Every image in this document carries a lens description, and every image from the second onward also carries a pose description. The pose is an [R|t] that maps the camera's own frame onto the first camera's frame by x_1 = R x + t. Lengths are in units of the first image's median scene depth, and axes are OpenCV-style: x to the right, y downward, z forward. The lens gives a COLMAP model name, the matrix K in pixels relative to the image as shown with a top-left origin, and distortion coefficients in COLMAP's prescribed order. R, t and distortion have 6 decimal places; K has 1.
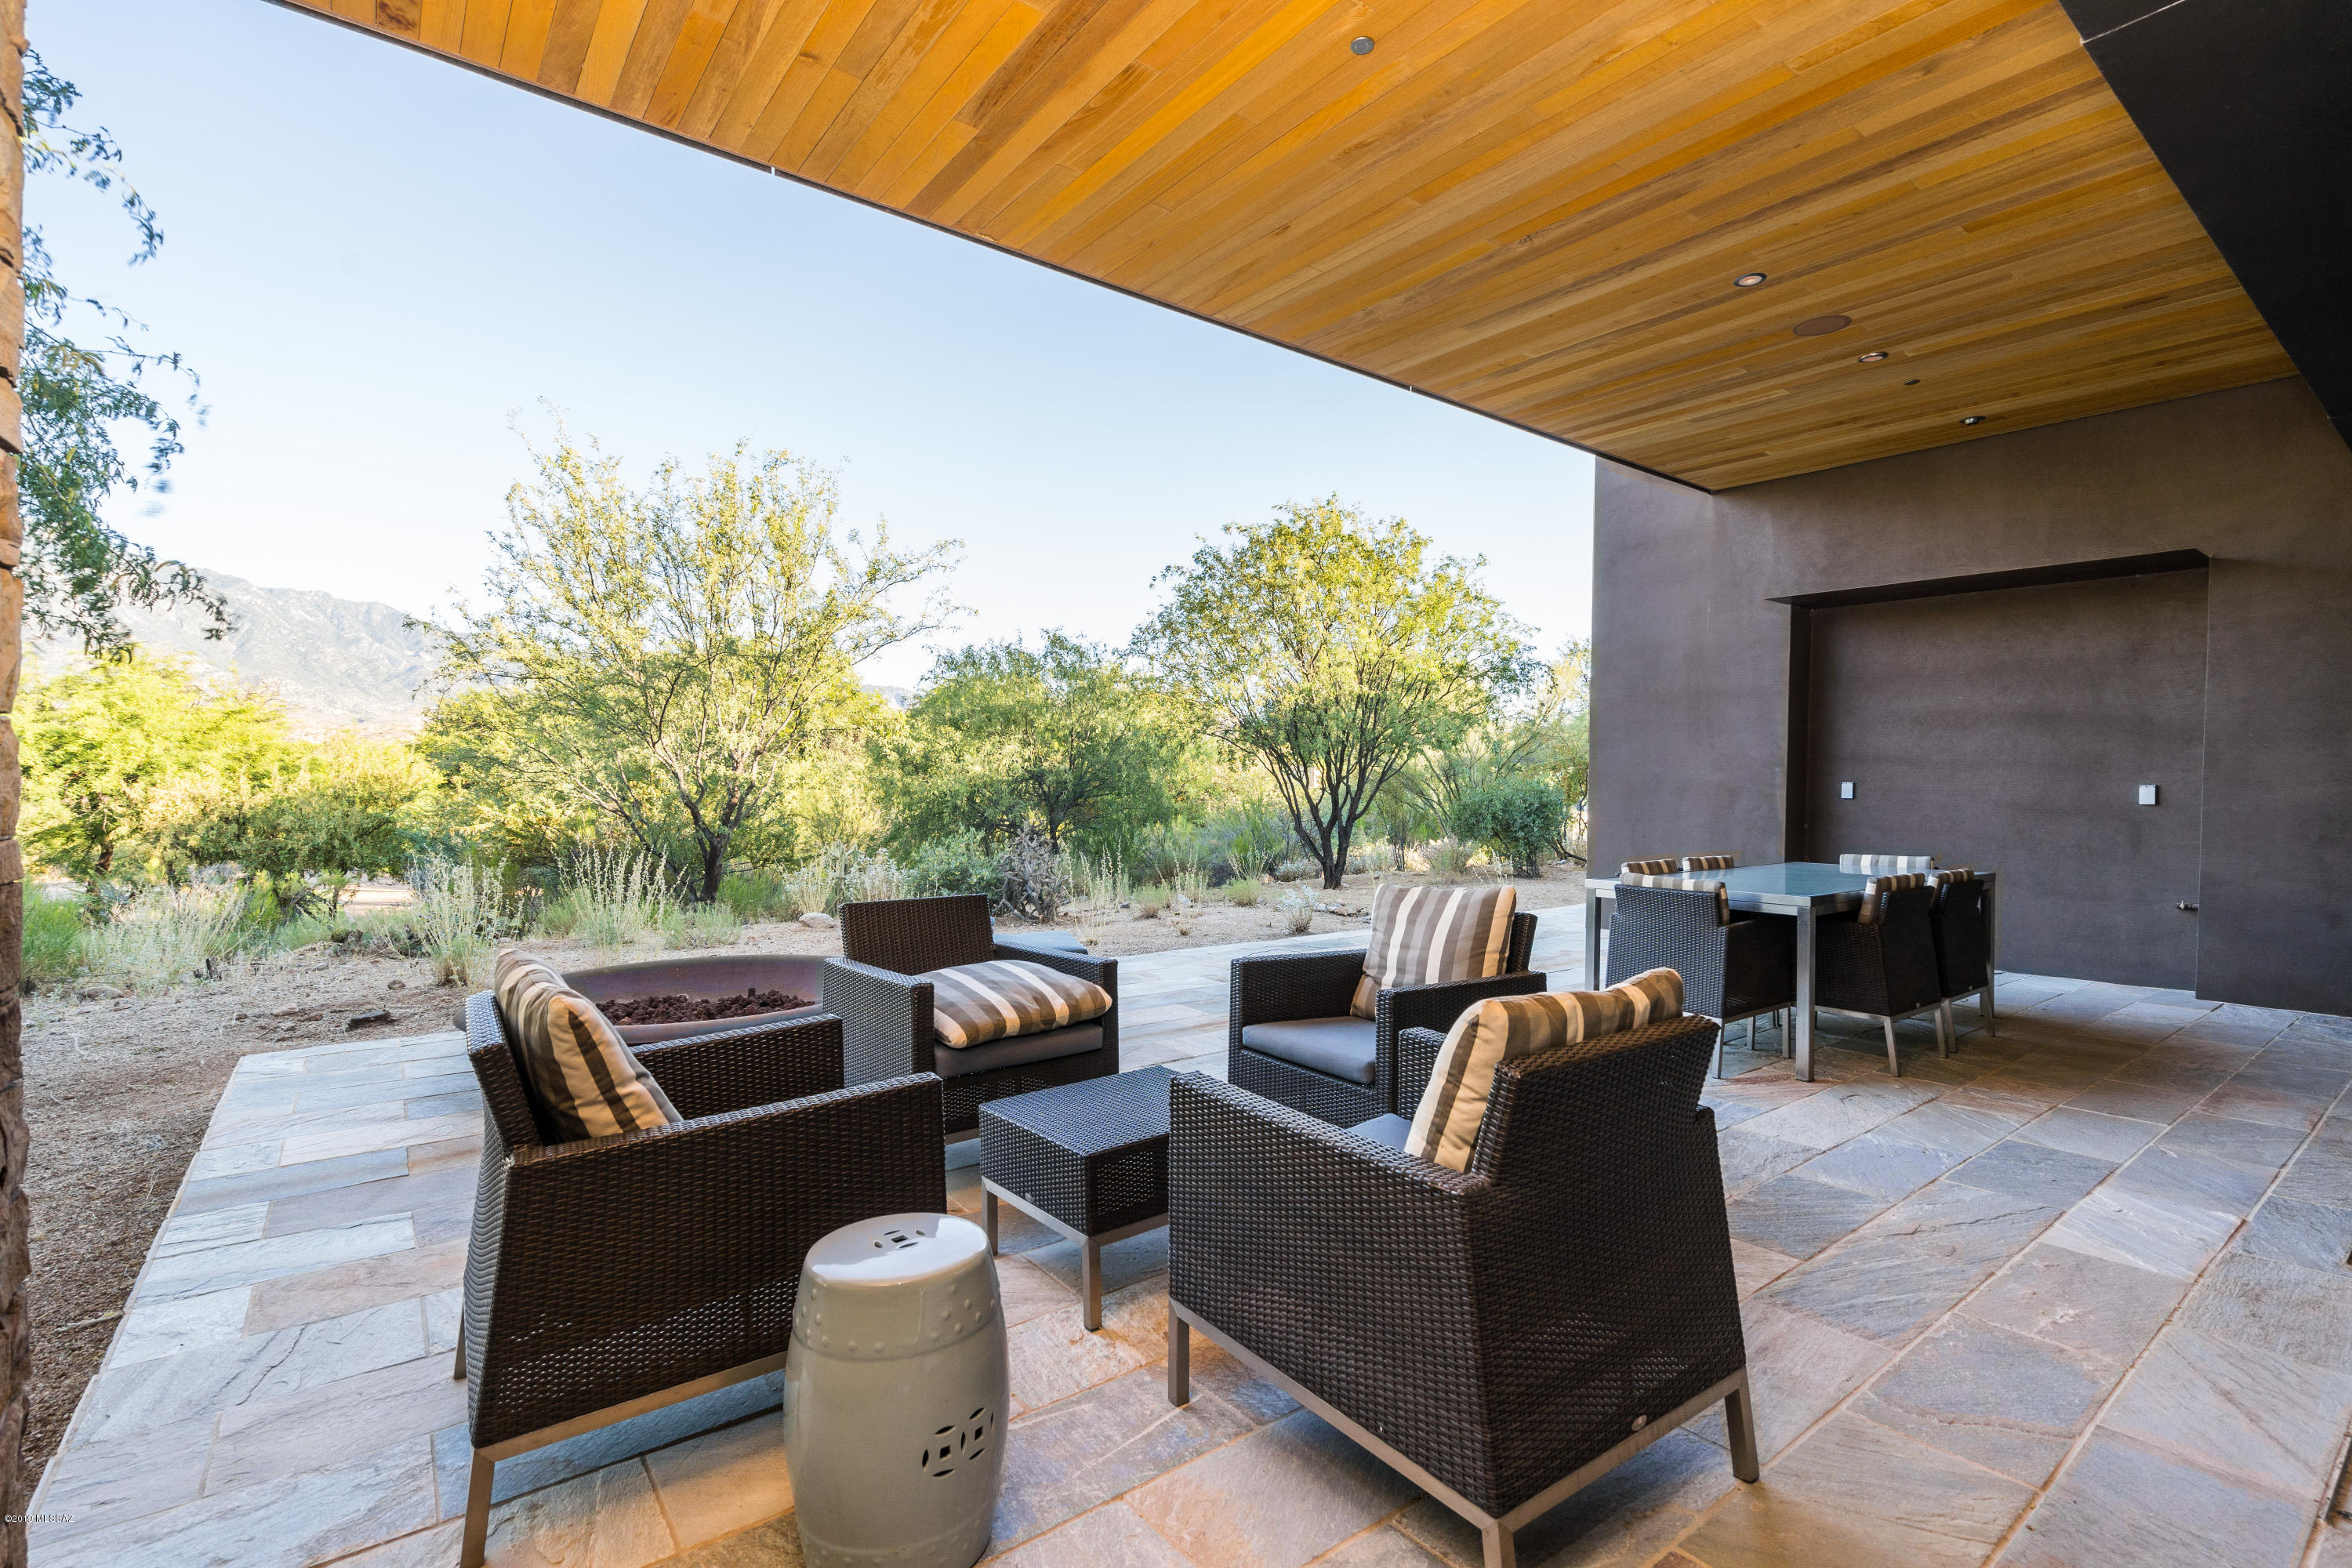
lens RADIAL K [[1065.2, 0, 1180.8], [0, 1065.2, 784.6], [0, 0, 1]] dist [0.008298, 0.000280]
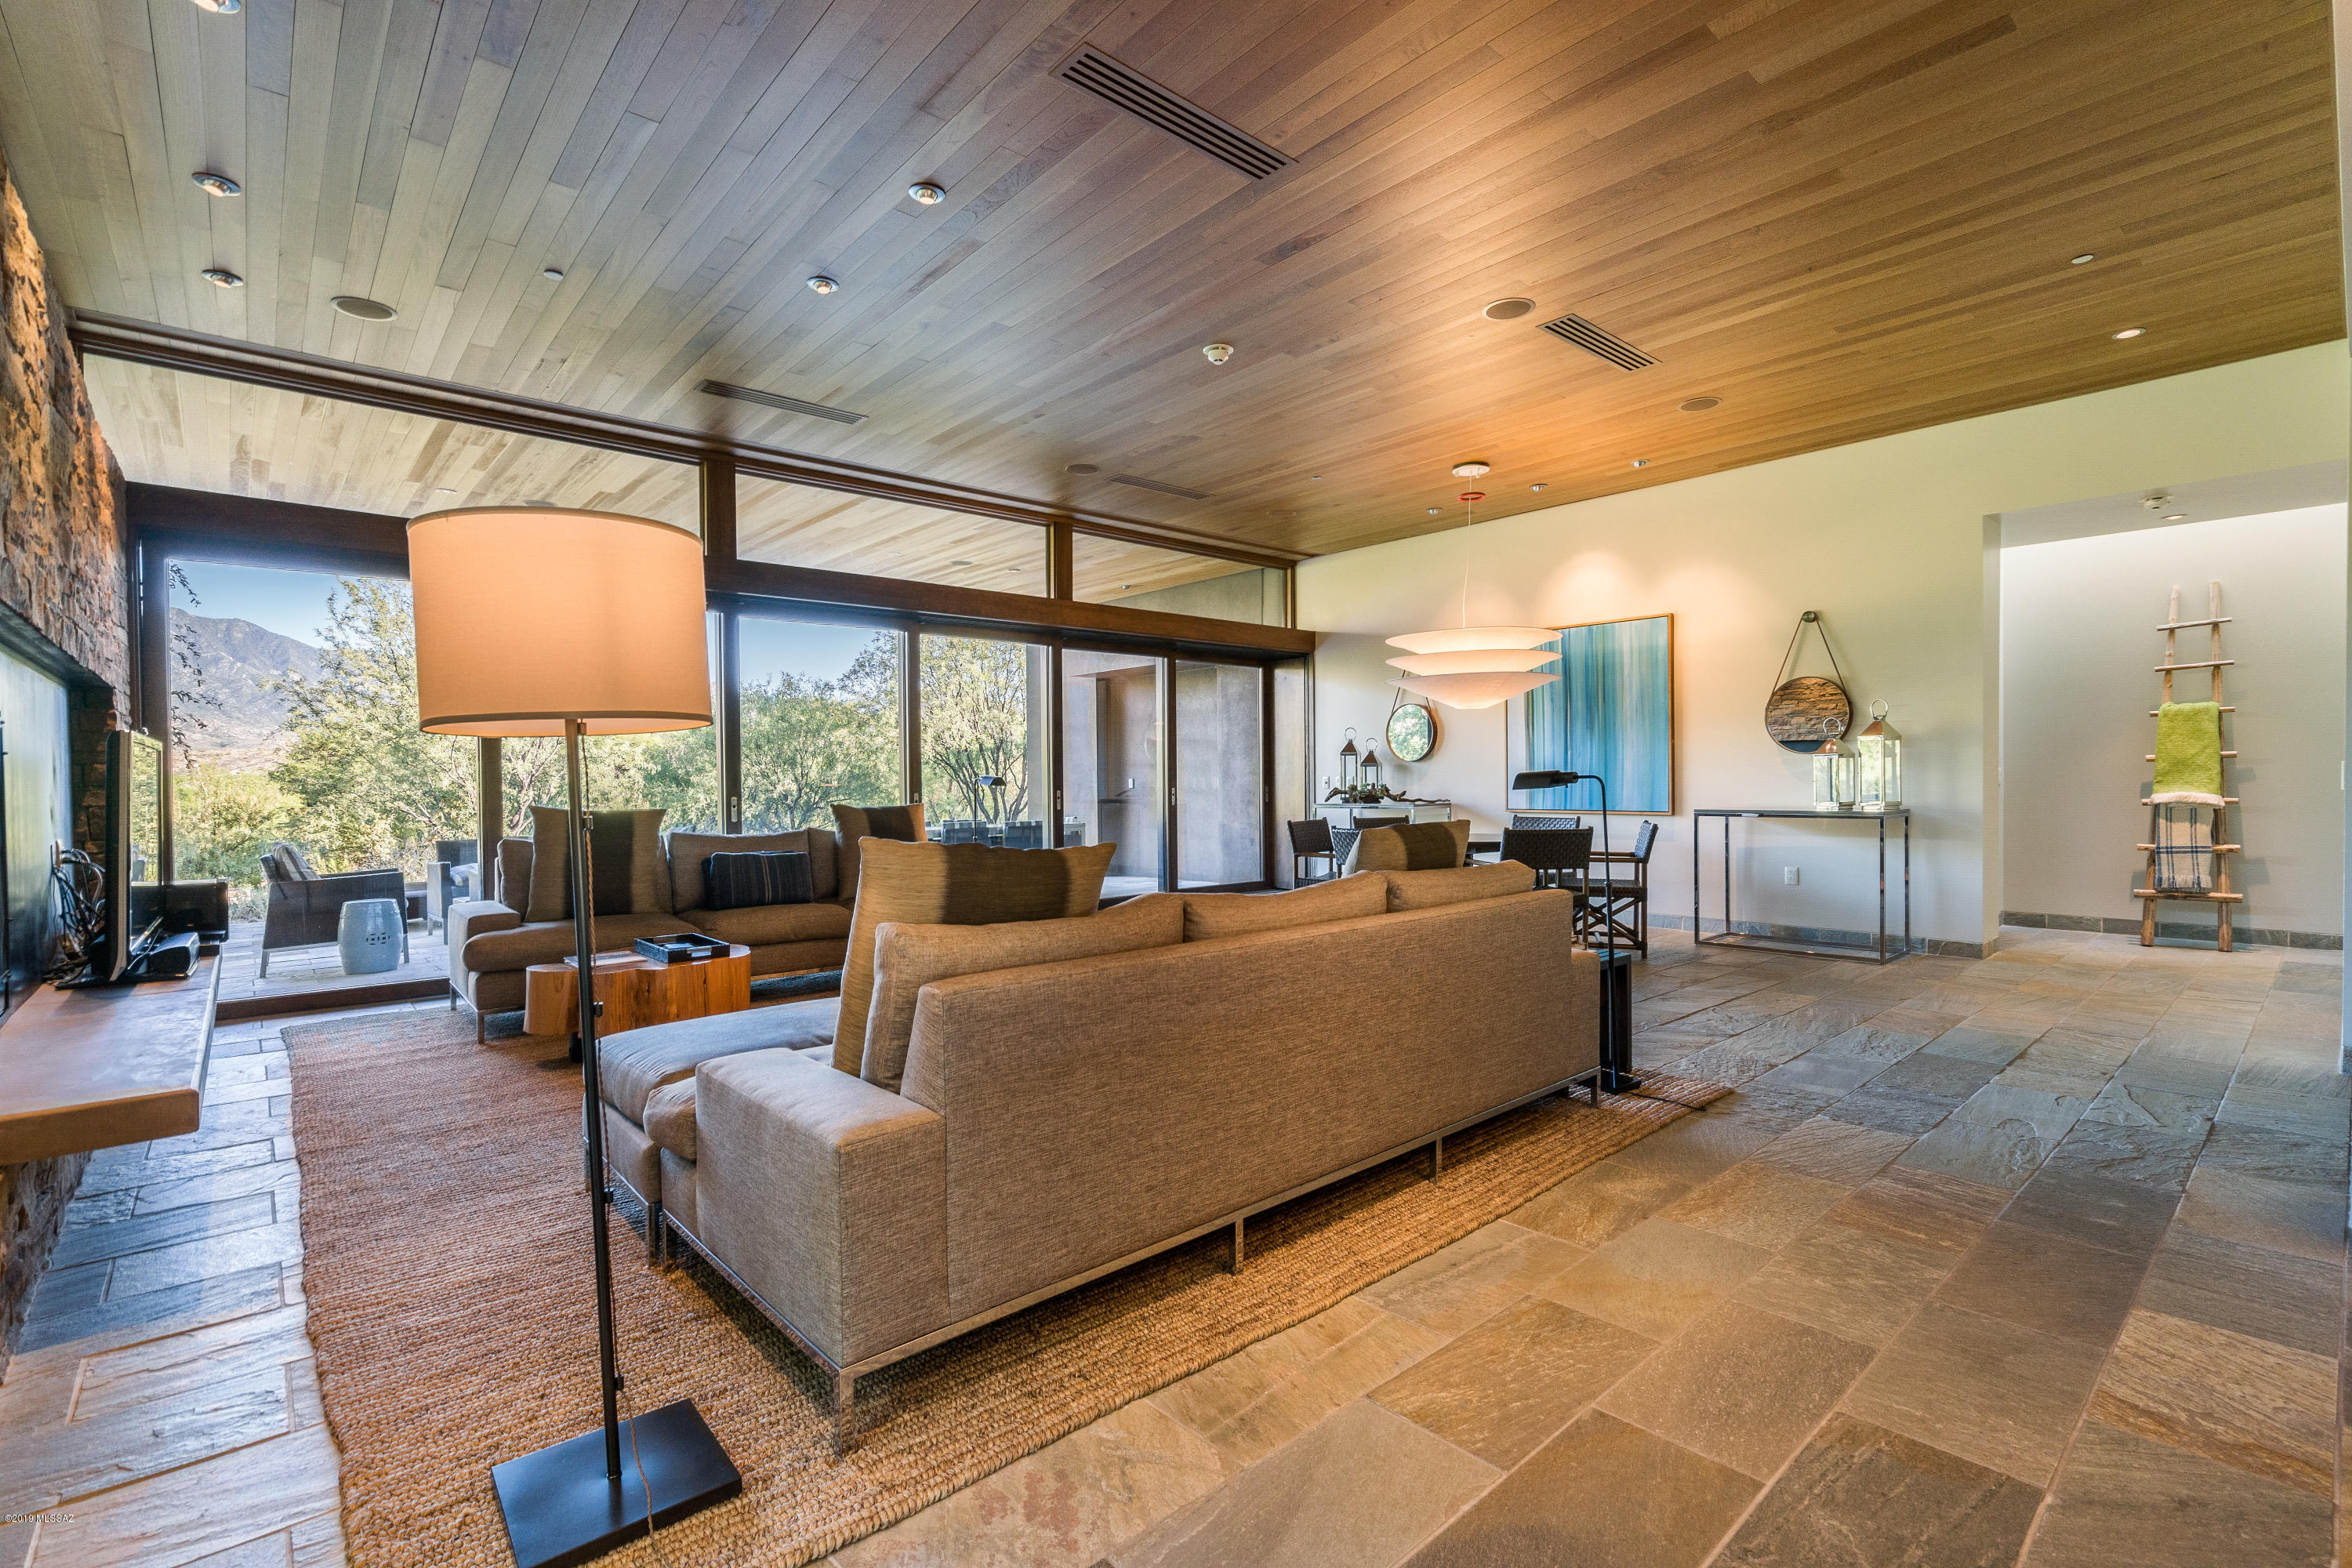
lens RADIAL K [[1065.2, 0, 1189.4], [0, 1065.2, 787.5], [0, 0, 1]] dist [0.008298, 0.000280]
pose [[0.996515, -0.027005, 0.078926, 0.237423], [0.027053, 0.999634, 0.000468, 0.006314], [-0.078909, 0.001669, 0.996880, -0.312447]]
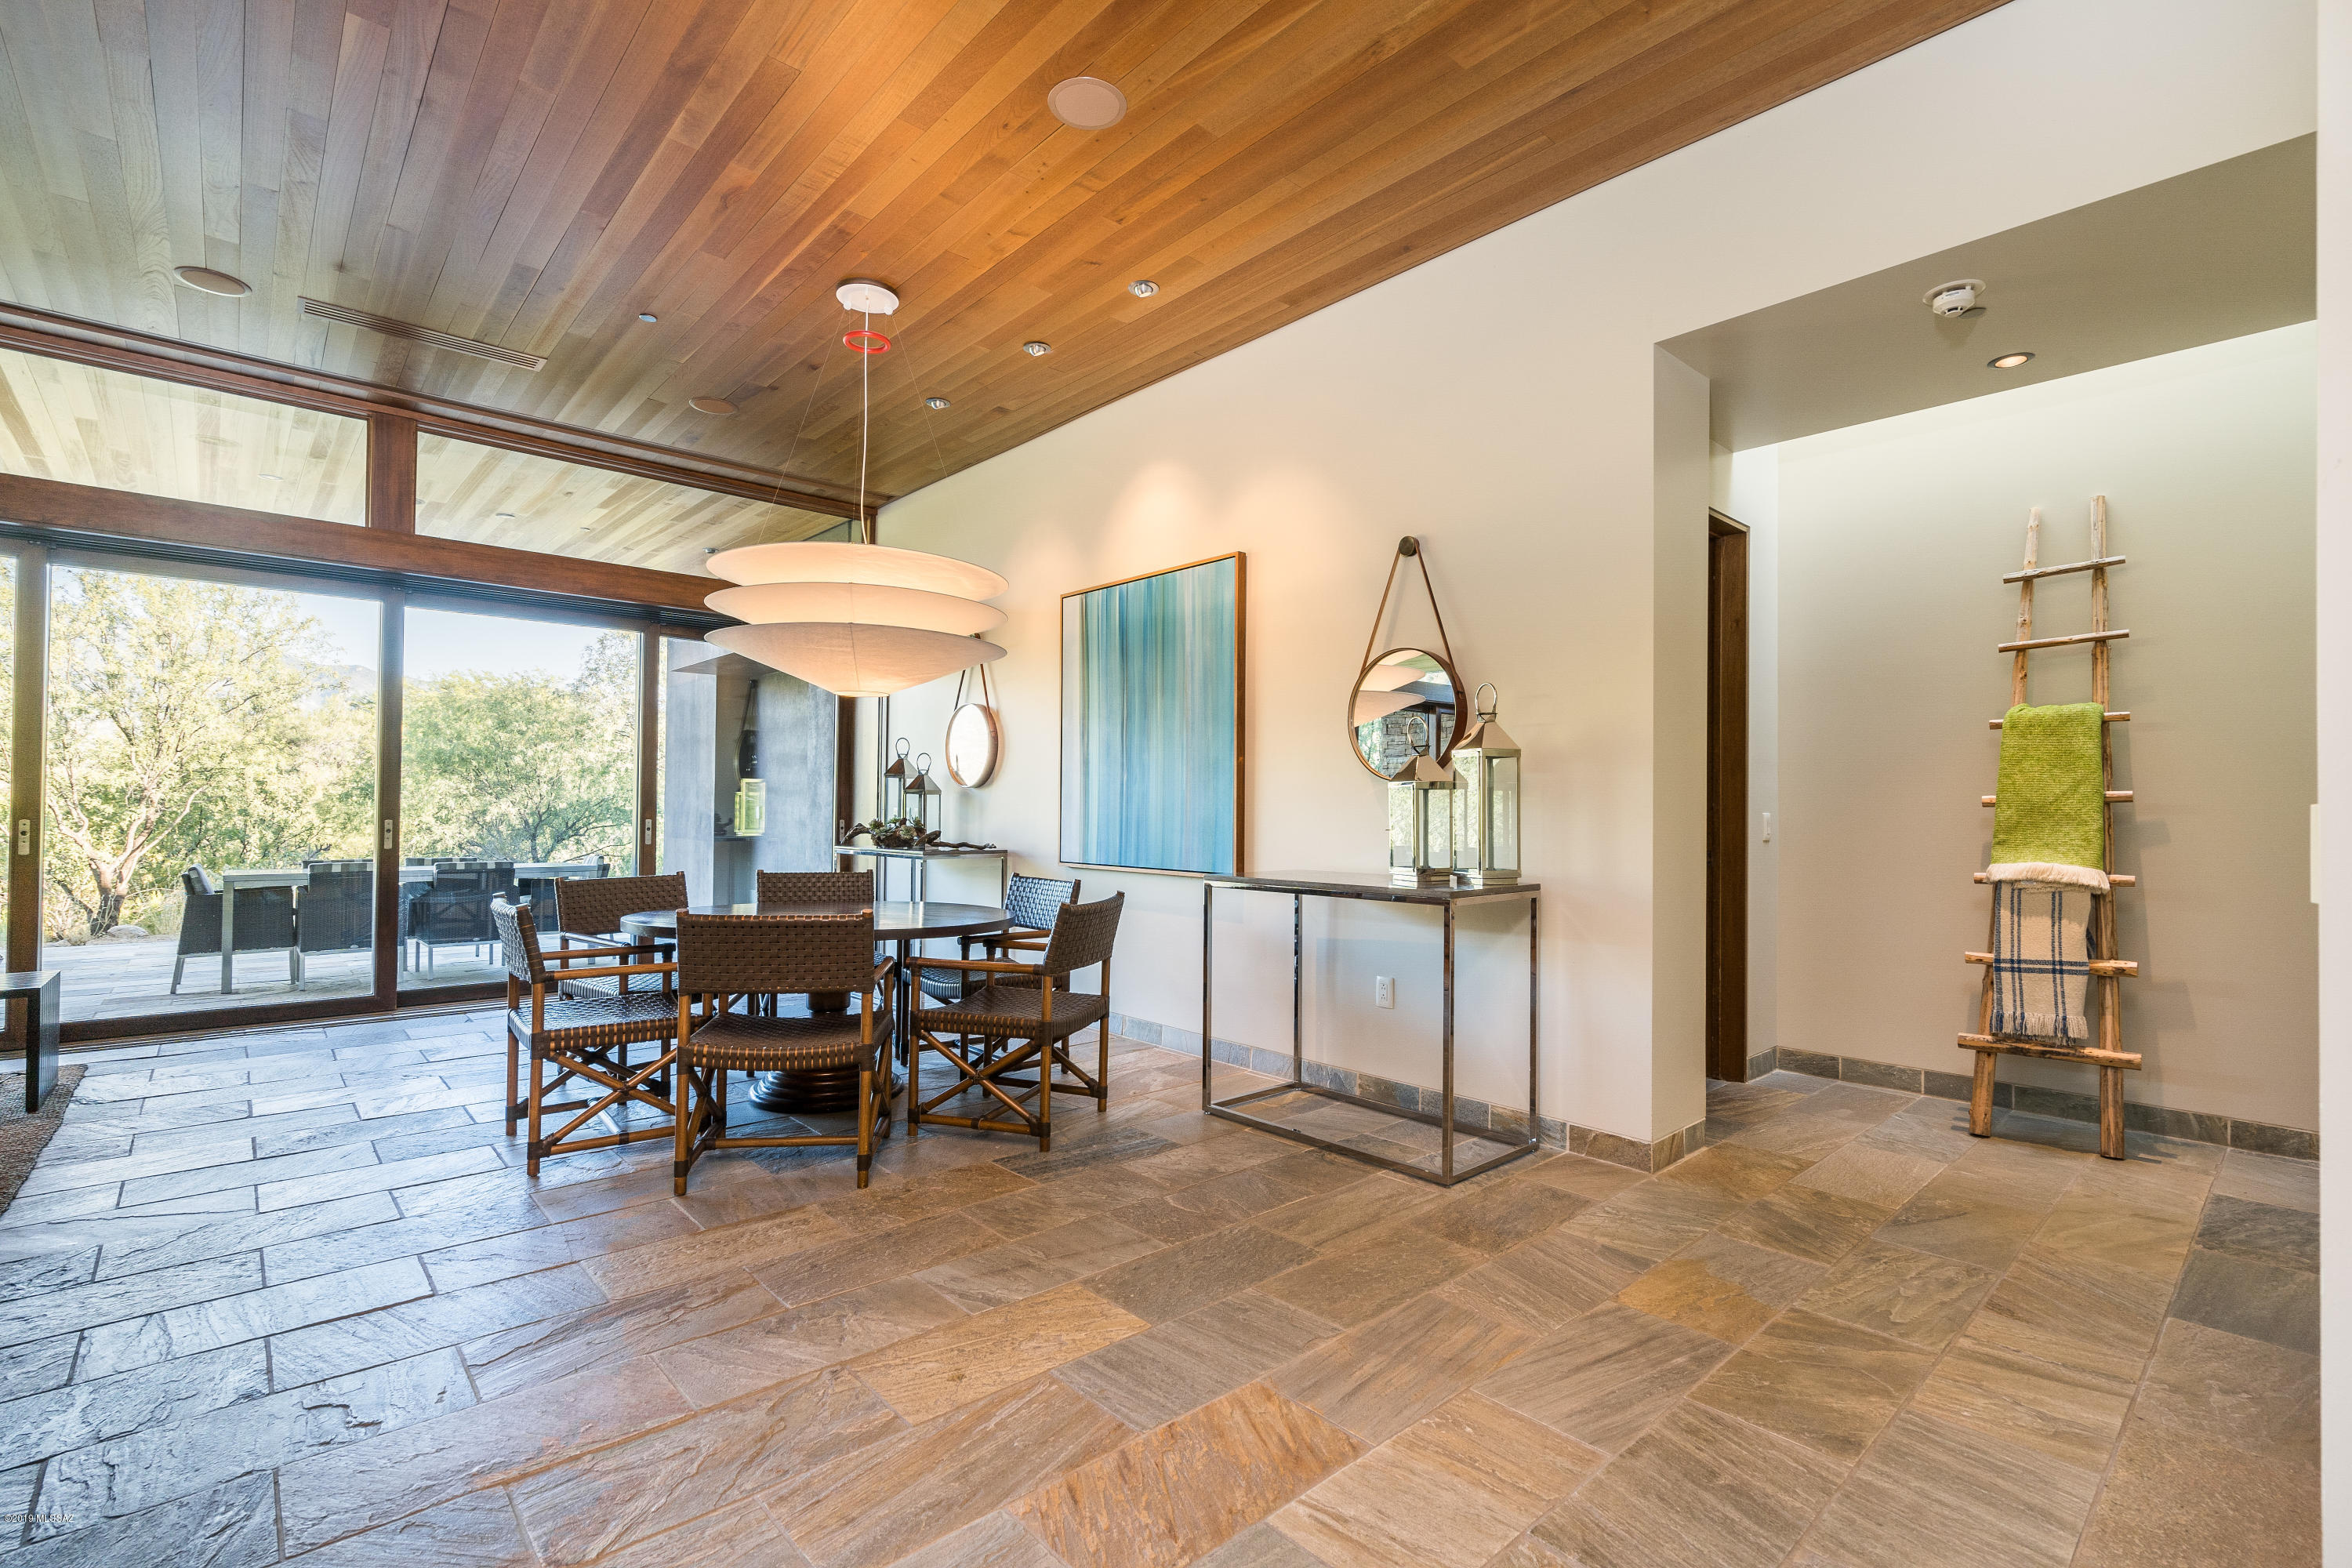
lens RADIAL K [[1065.2, 0, 1182.1], [0, 1065.2, 792.3], [0, 0, 1]] dist [0.008298, 0.000280]
pose [[0.996182, -0.007369, 0.086990, 0.392261], [0.009461, 0.999675, -0.023657, 0.007054], [-0.086788, 0.024389, 0.995928, -0.188824]]
